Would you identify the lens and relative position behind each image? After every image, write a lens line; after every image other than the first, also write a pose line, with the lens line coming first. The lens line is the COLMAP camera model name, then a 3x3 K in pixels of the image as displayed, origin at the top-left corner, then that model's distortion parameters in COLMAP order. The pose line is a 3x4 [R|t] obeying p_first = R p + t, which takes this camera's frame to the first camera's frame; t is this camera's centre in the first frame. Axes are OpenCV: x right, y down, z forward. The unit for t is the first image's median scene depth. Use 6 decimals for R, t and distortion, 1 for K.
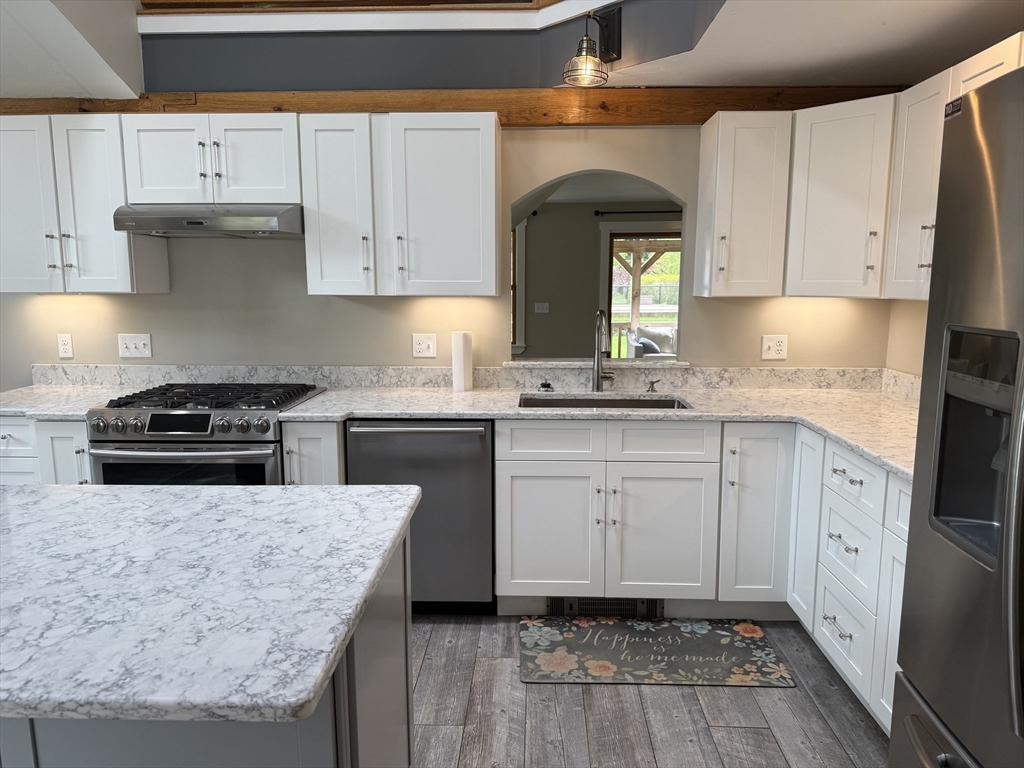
lens RADIAL K [[720.4, 0, 511.8], [0, 720.4, 393.5], [0, 0, 1]] dist [0.066961, -0.076753]
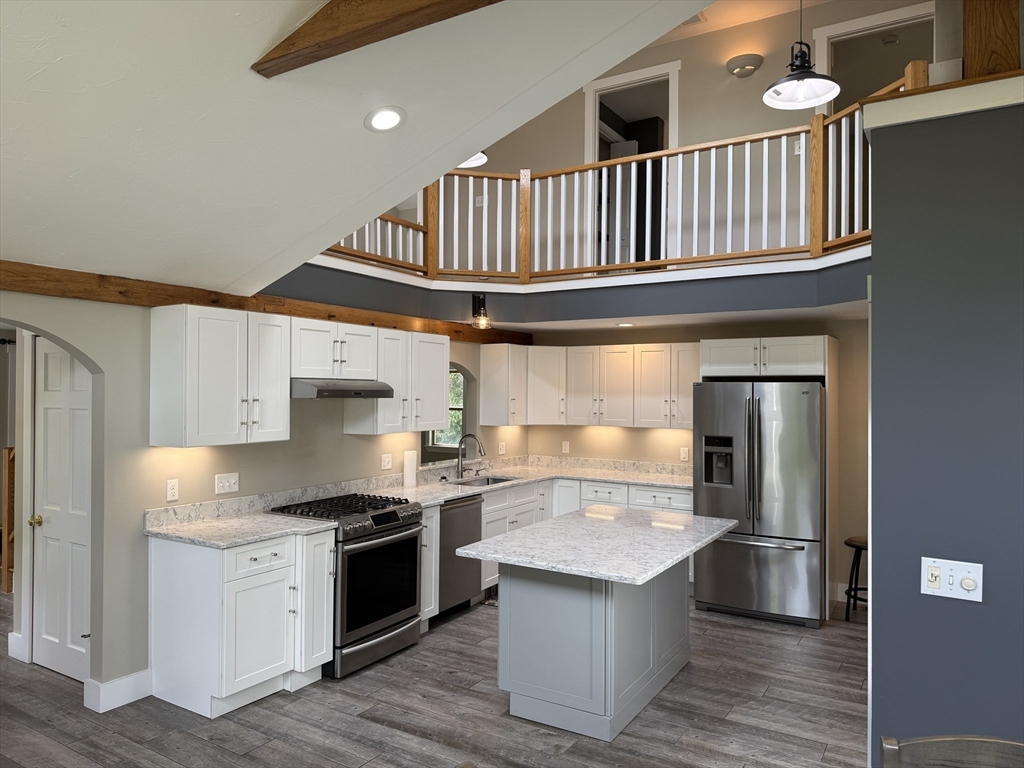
lens RADIAL K [[720.4, 0, 510.6], [0, 720.4, 382.7], [0, 0, 1]] dist [0.066961, -0.076753]
pose [[0.490324, 0.013013, 0.871443, -1.424110], [0.128599, 0.987864, -0.087108, -0.067273], [-0.862000, 0.154778, 0.482700, -0.039969]]
